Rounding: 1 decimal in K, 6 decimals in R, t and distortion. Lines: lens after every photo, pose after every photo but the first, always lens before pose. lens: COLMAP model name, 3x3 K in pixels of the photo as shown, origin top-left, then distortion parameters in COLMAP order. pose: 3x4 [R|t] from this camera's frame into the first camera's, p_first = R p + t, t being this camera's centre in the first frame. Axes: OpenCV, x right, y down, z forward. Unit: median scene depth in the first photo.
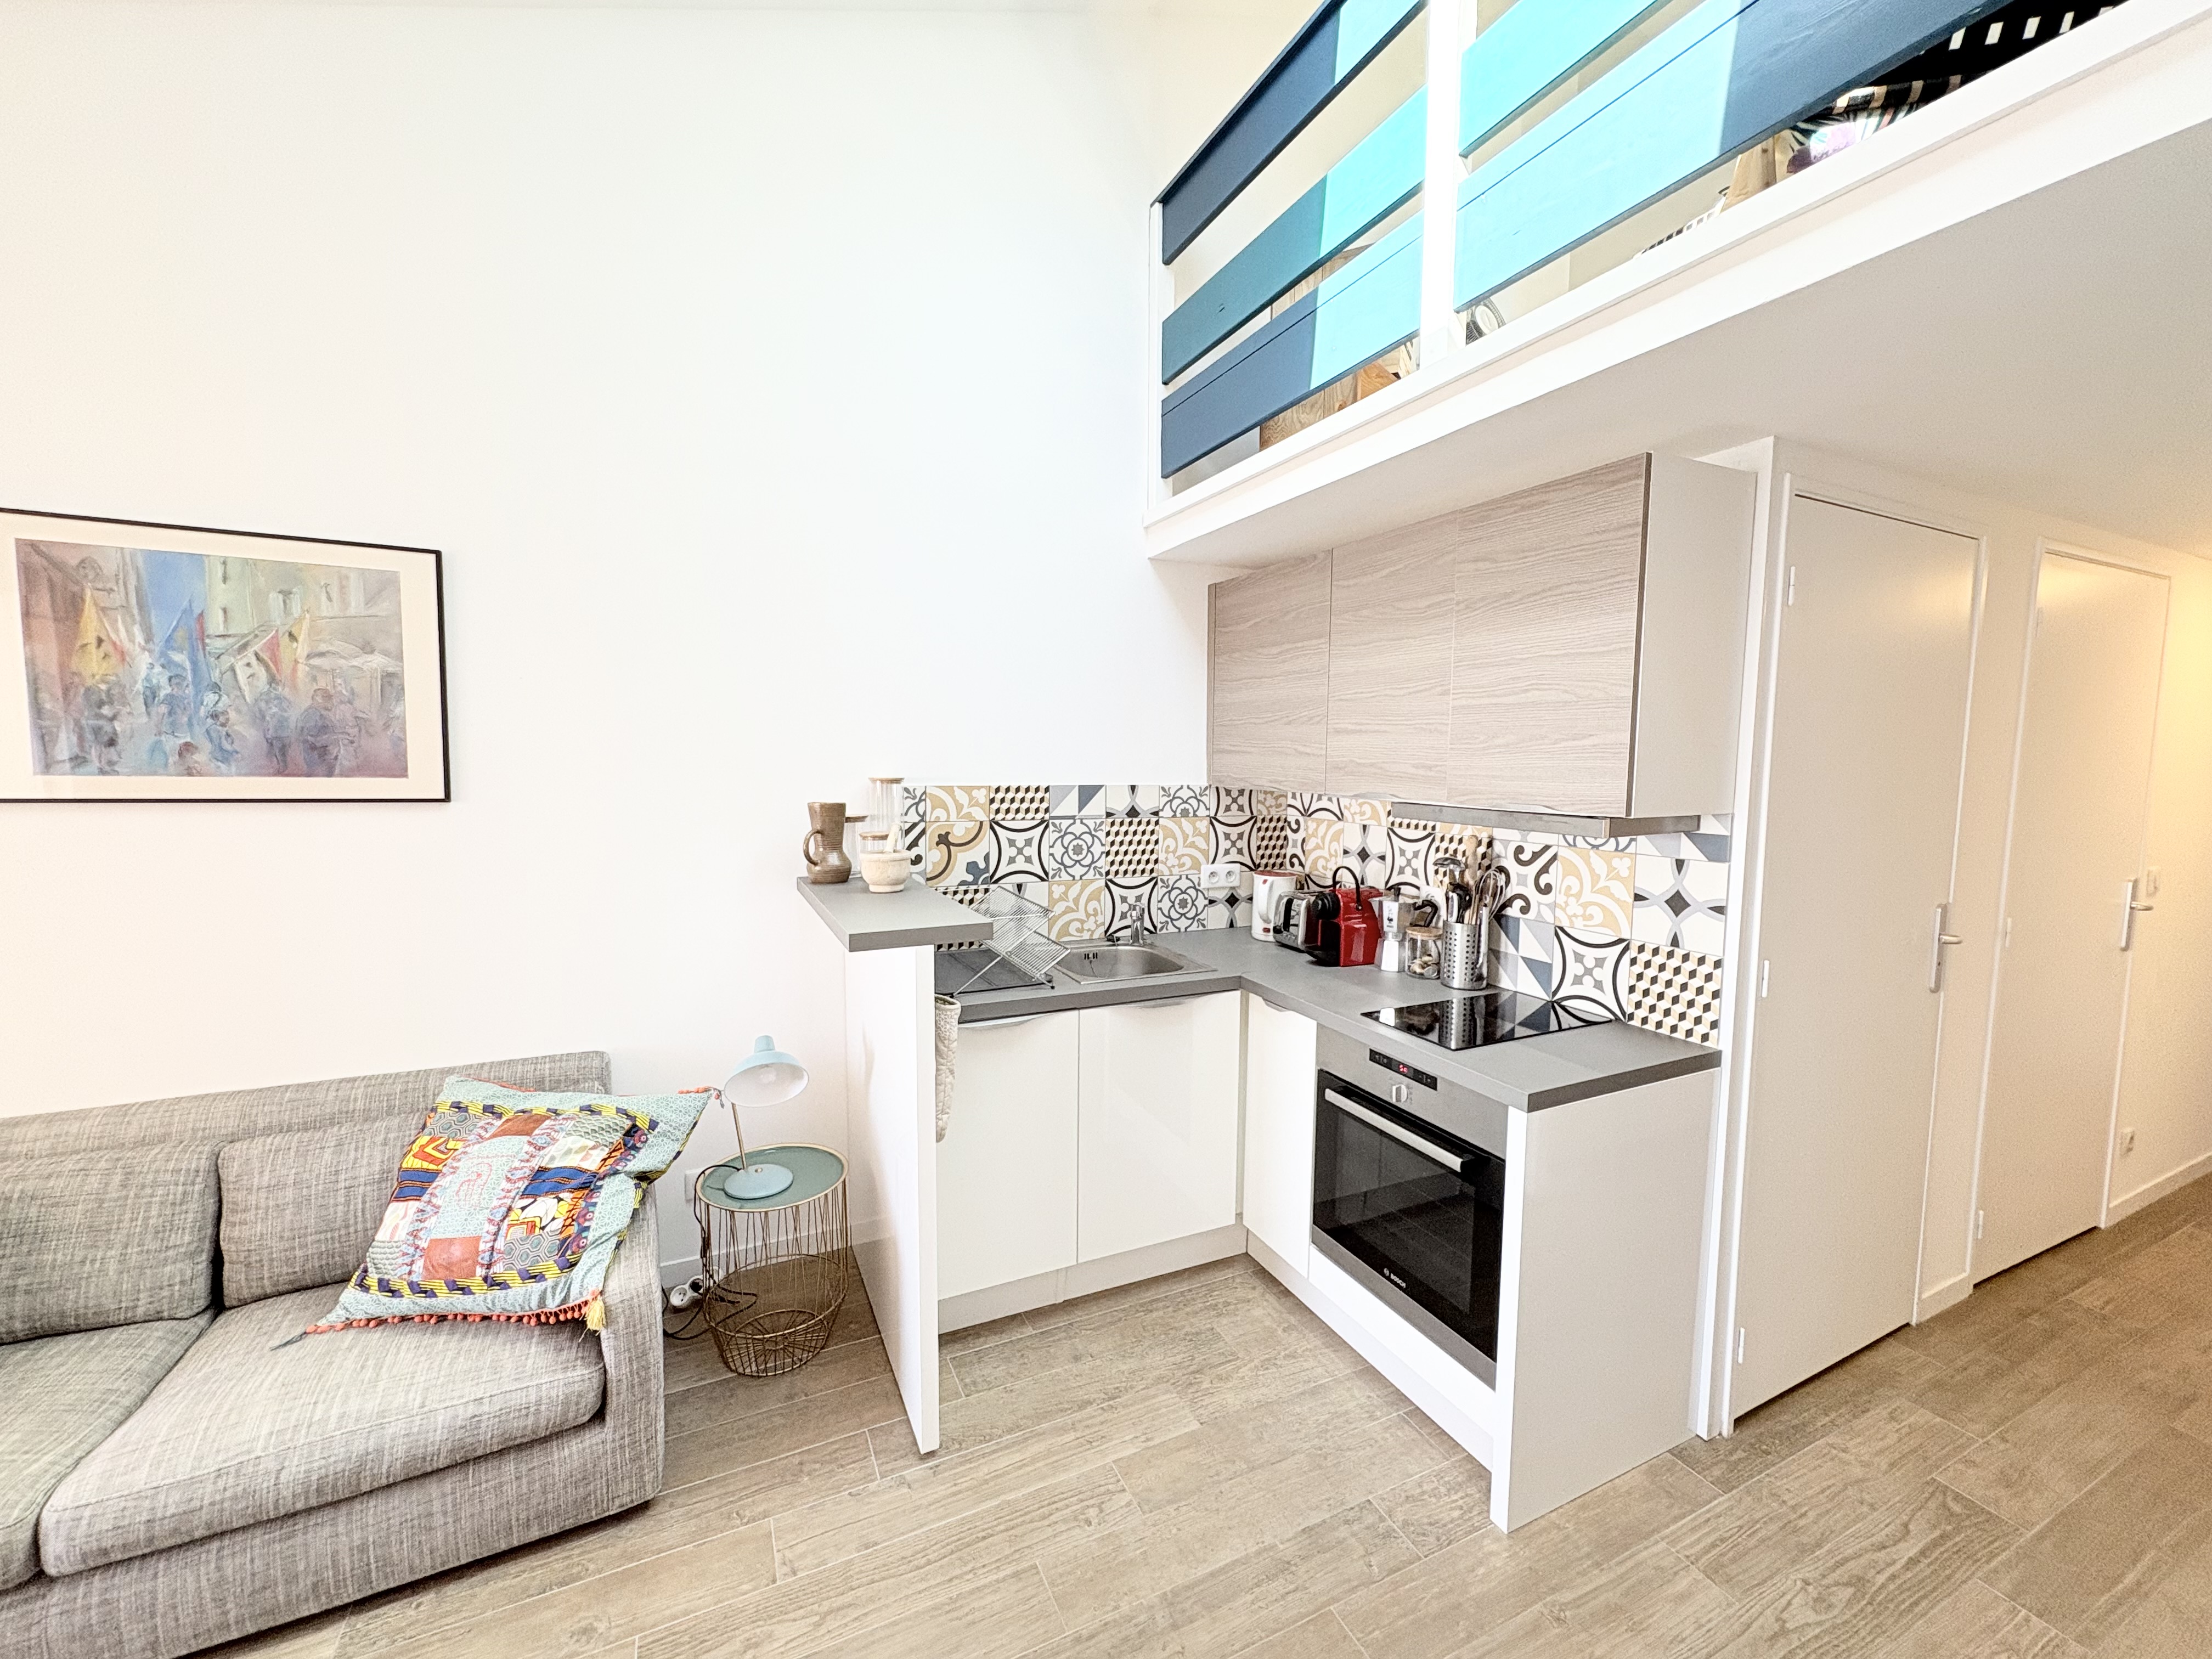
lens RADIAL K [[884.6, 0, 1096.7], [0, 884.6, 822.4], [0, 0, 1]] dist [0.001848, -0.000603]
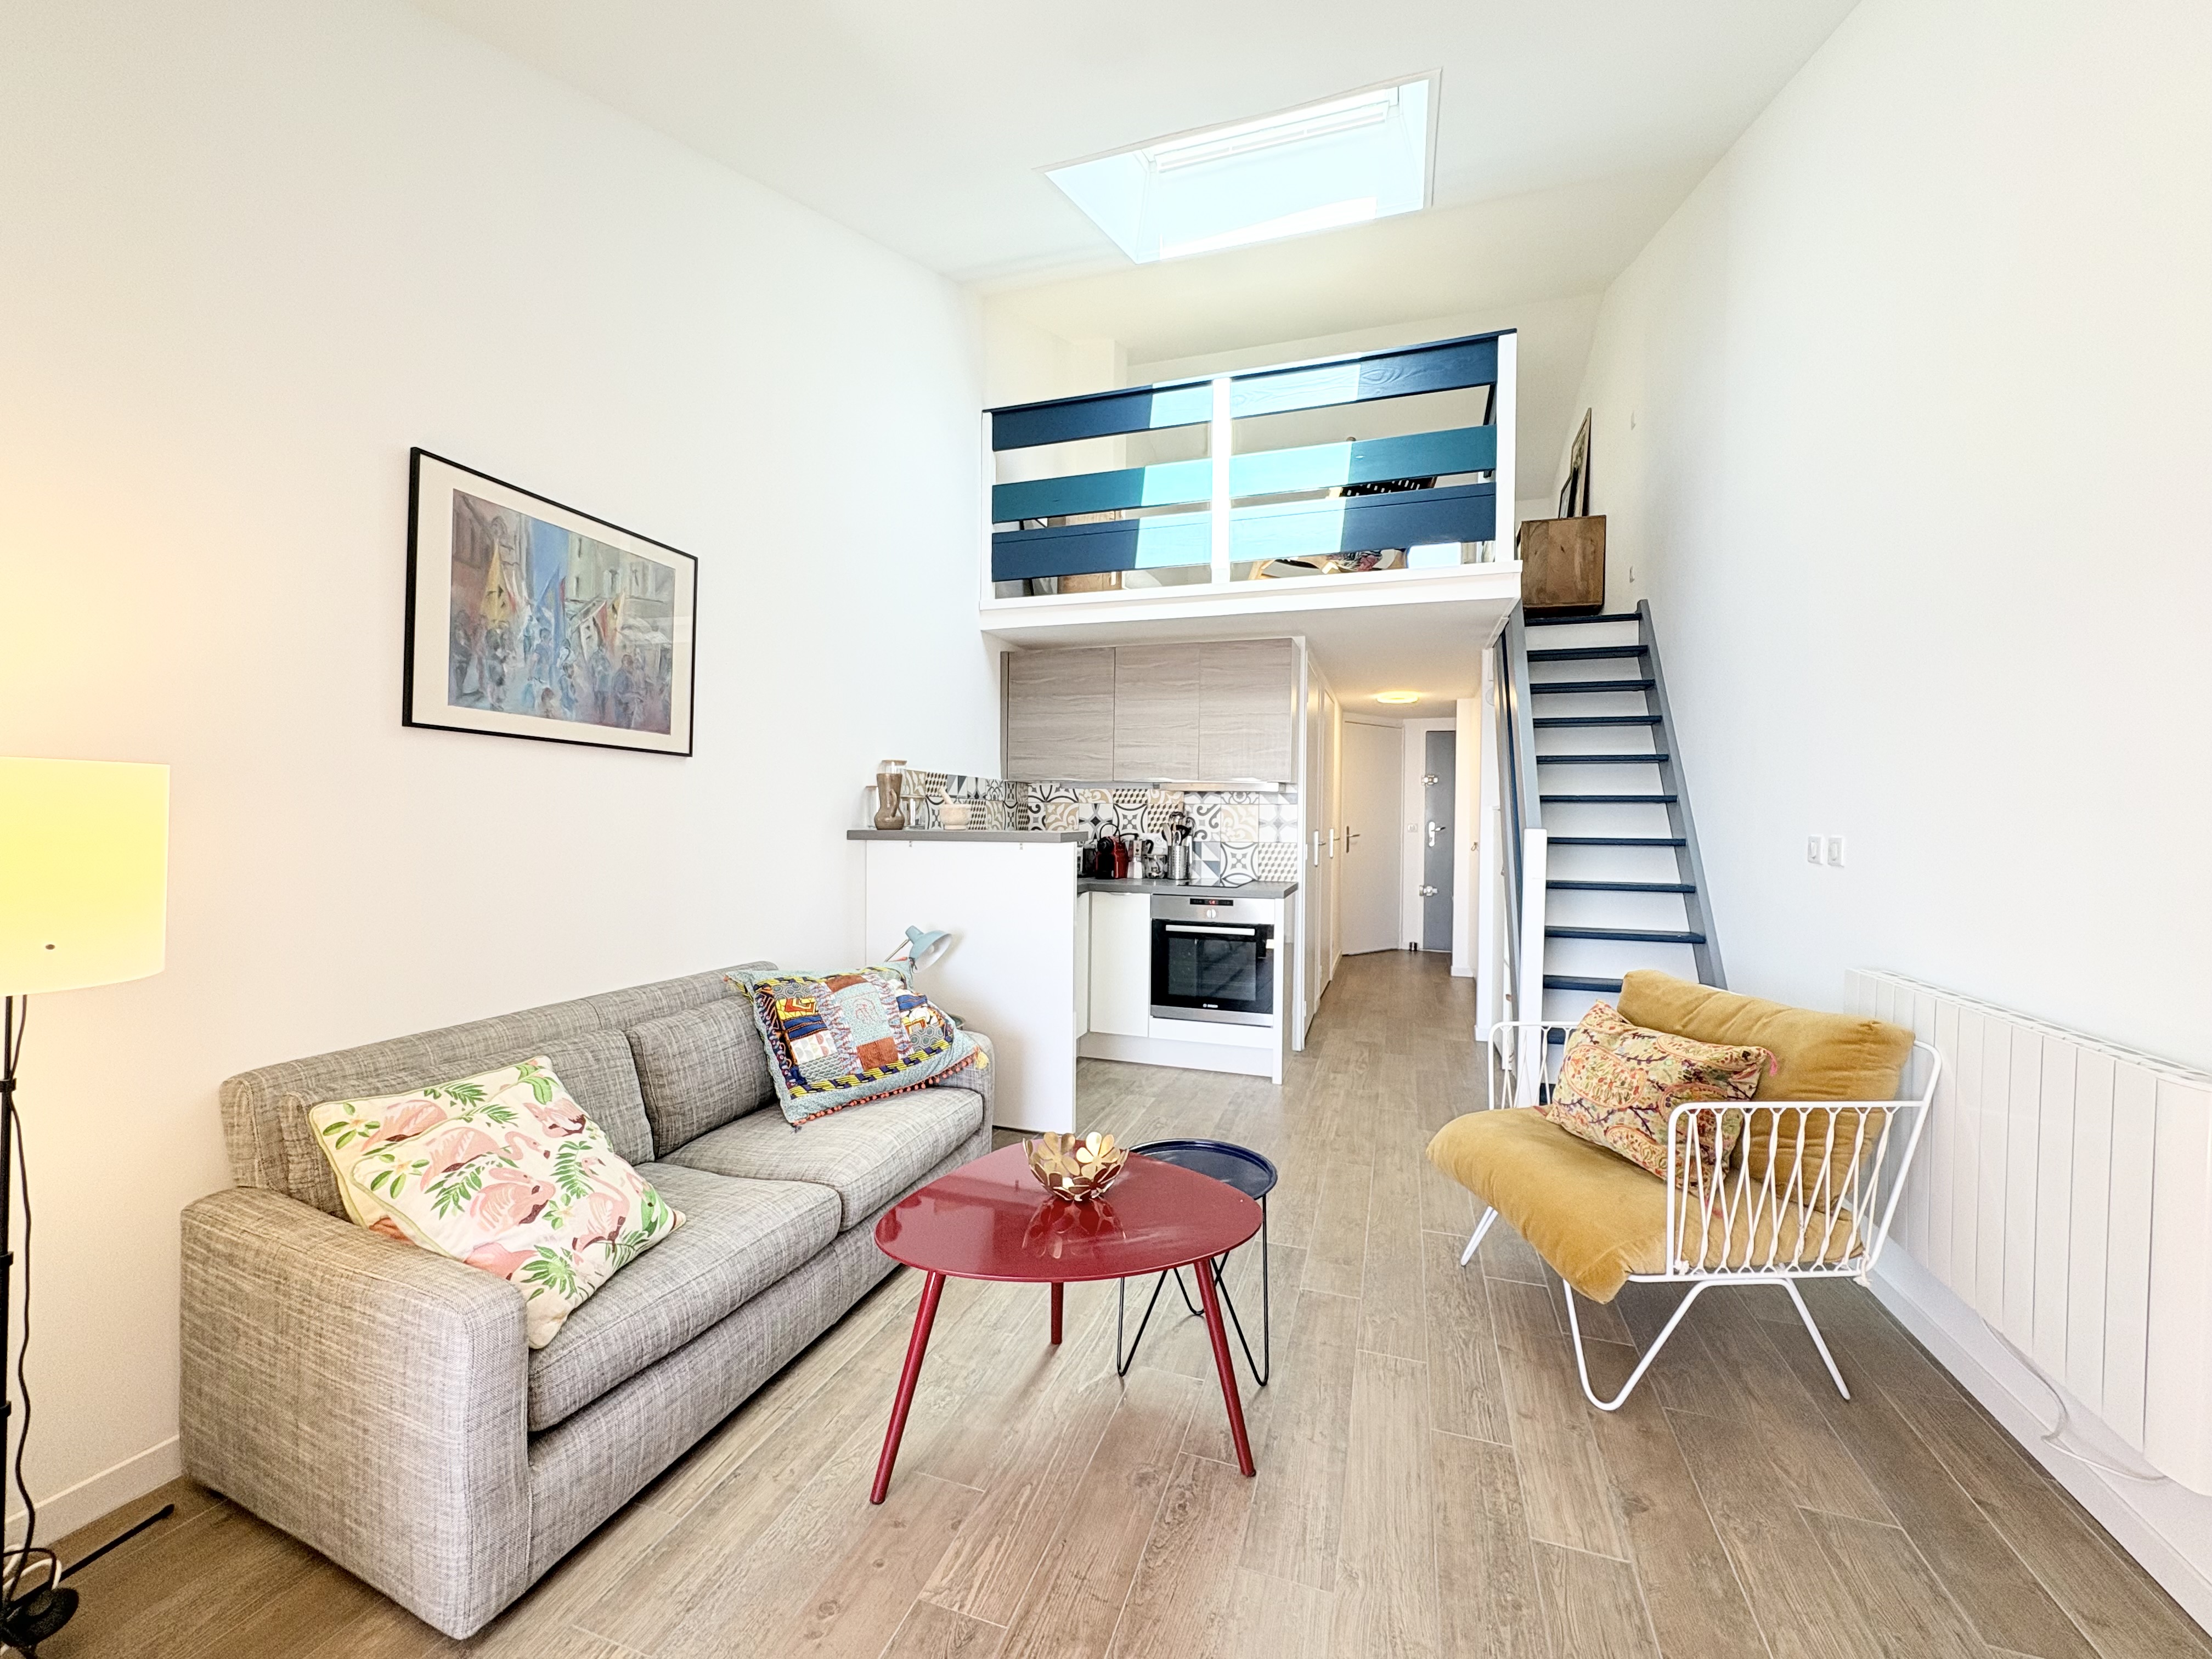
lens RADIAL K [[884.6, 0, 1099.9], [0, 884.6, 820.3], [0, 0, 1]] dist [0.001848, -0.000603]
pose [[0.694343, -0.001890, 0.719642, -1.149094], [0.049522, 0.997751, -0.045161, 0.139913], [-0.717939, 0.066996, 0.692875, -0.240023]]
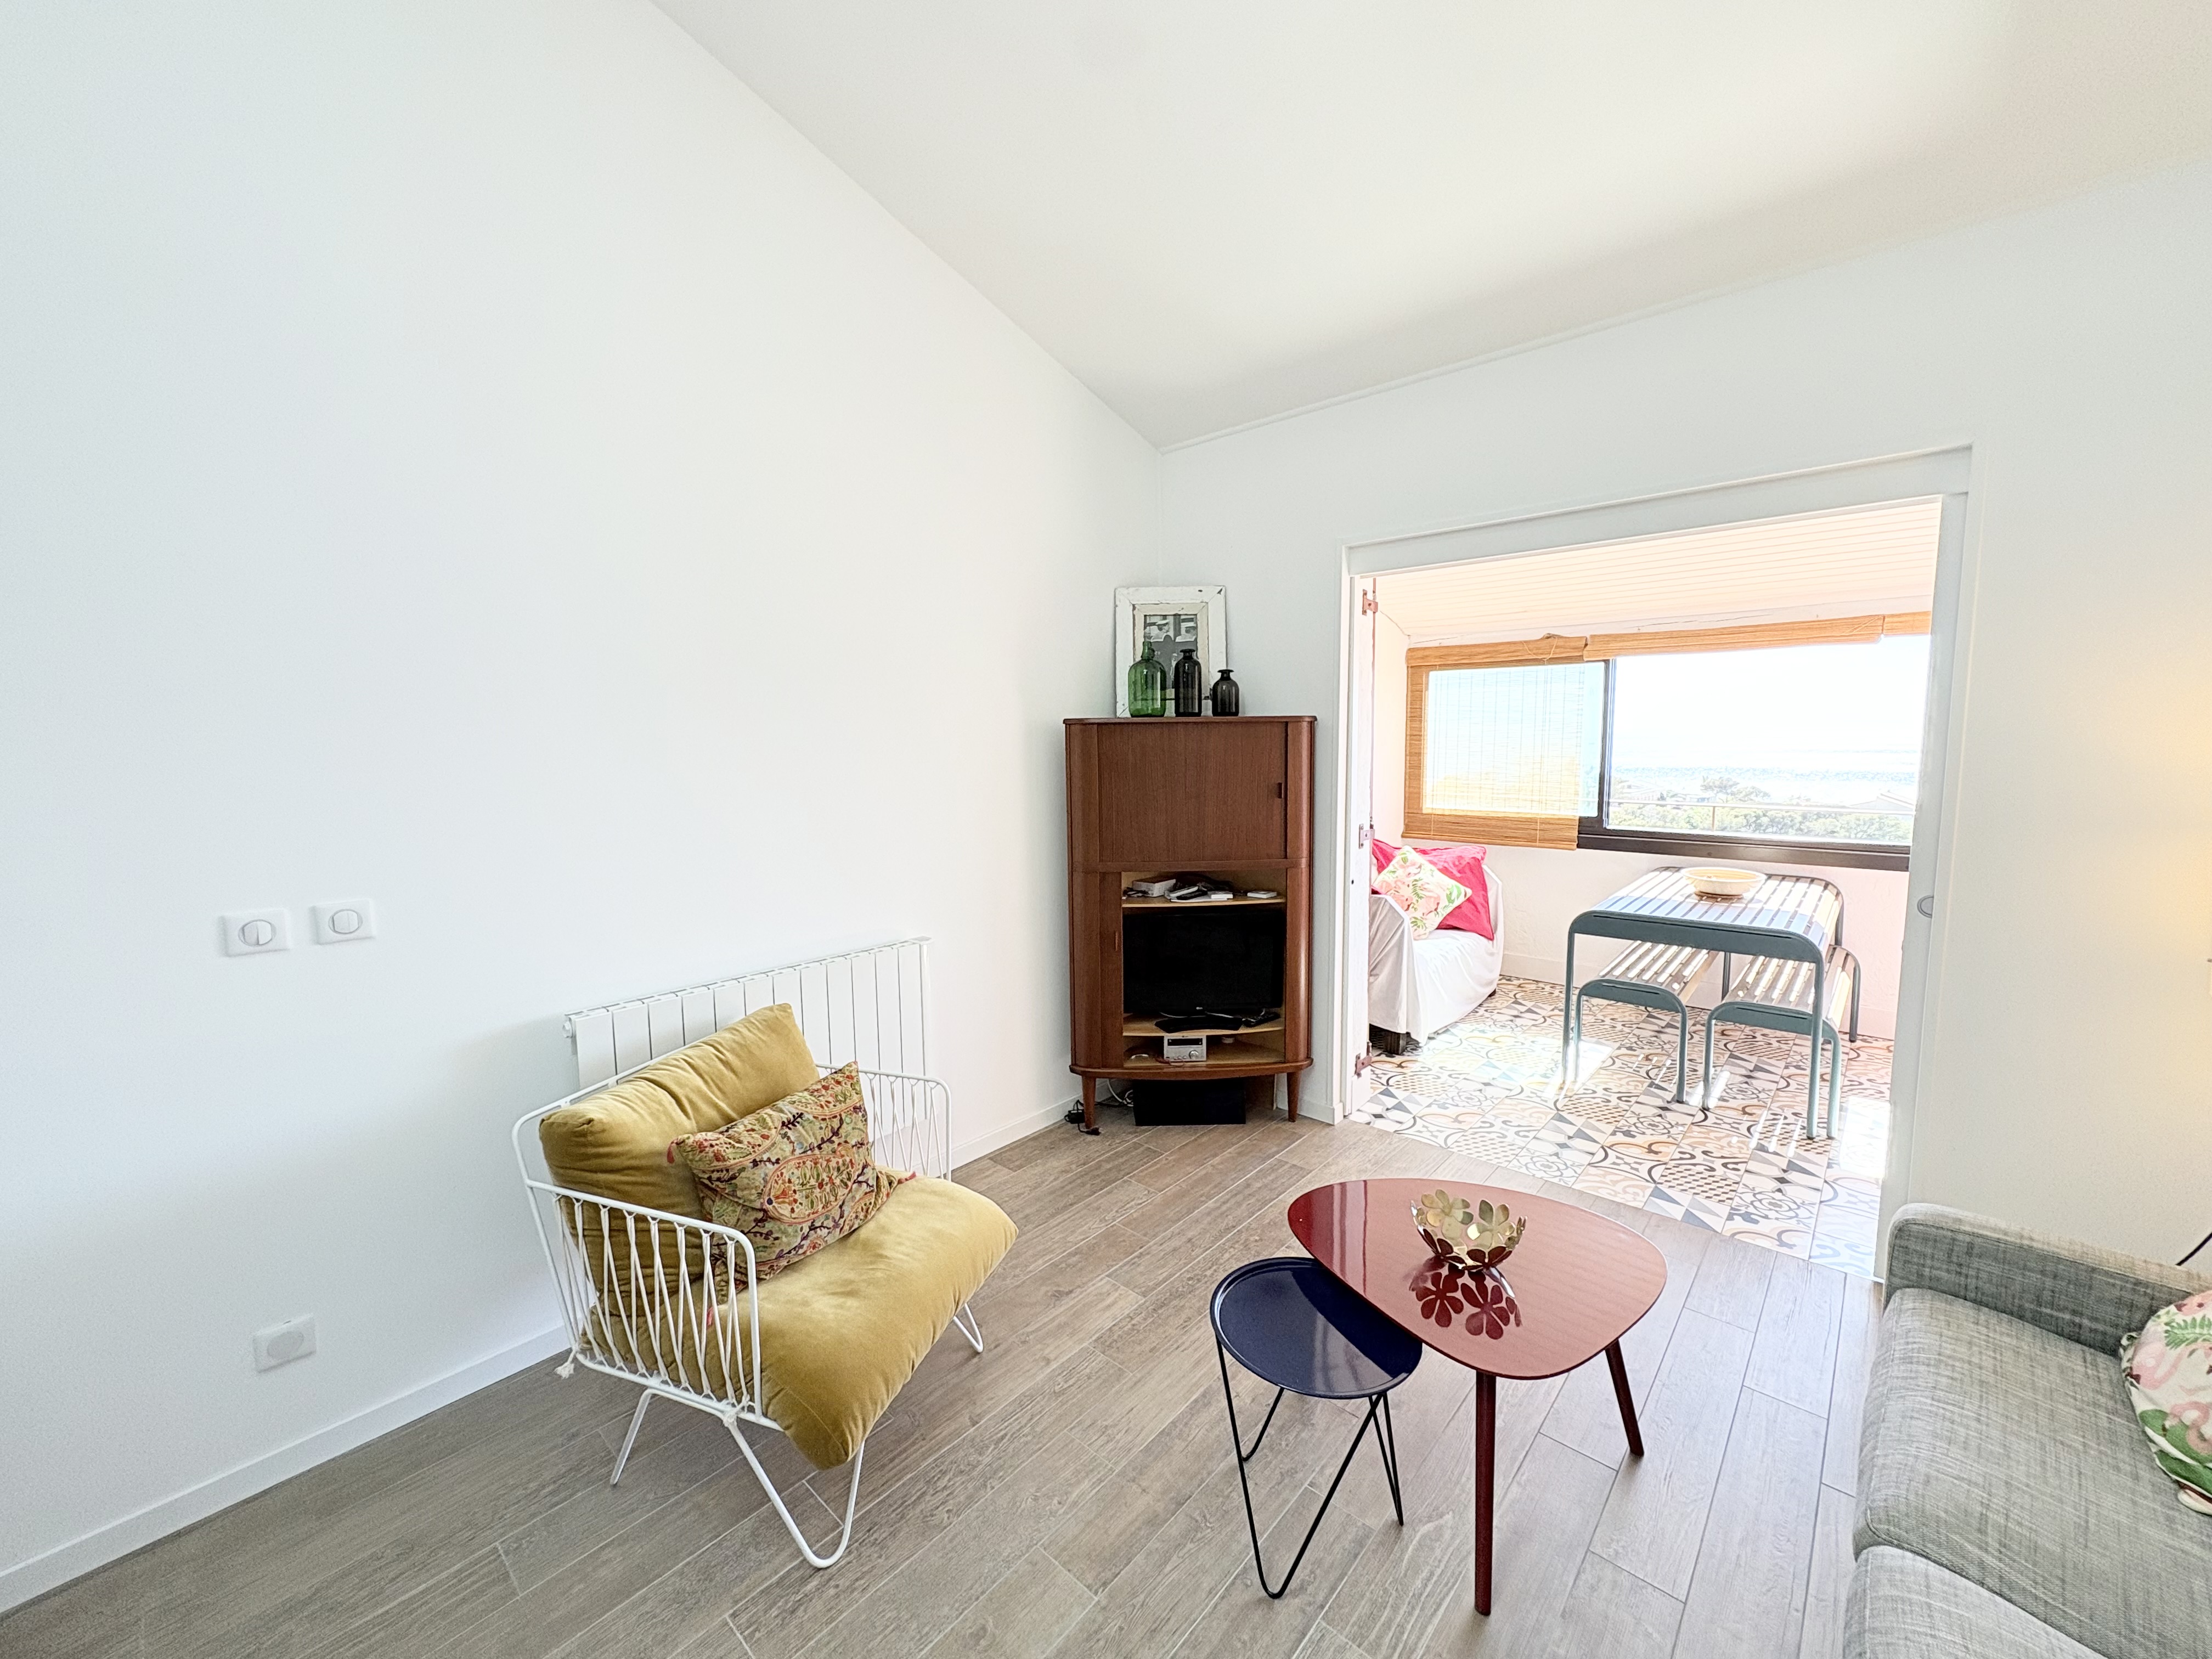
lens RADIAL K [[884.6, 0, 1105.8], [0, 884.6, 818.9], [0, 0, 1]] dist [0.001848, -0.000603]
pose [[-0.921098, 0.041511, -0.387112, -0.060109], [-0.027410, 0.984918, 0.170835, -0.065089], [0.388365, 0.167967, -0.906068, 0.821111]]
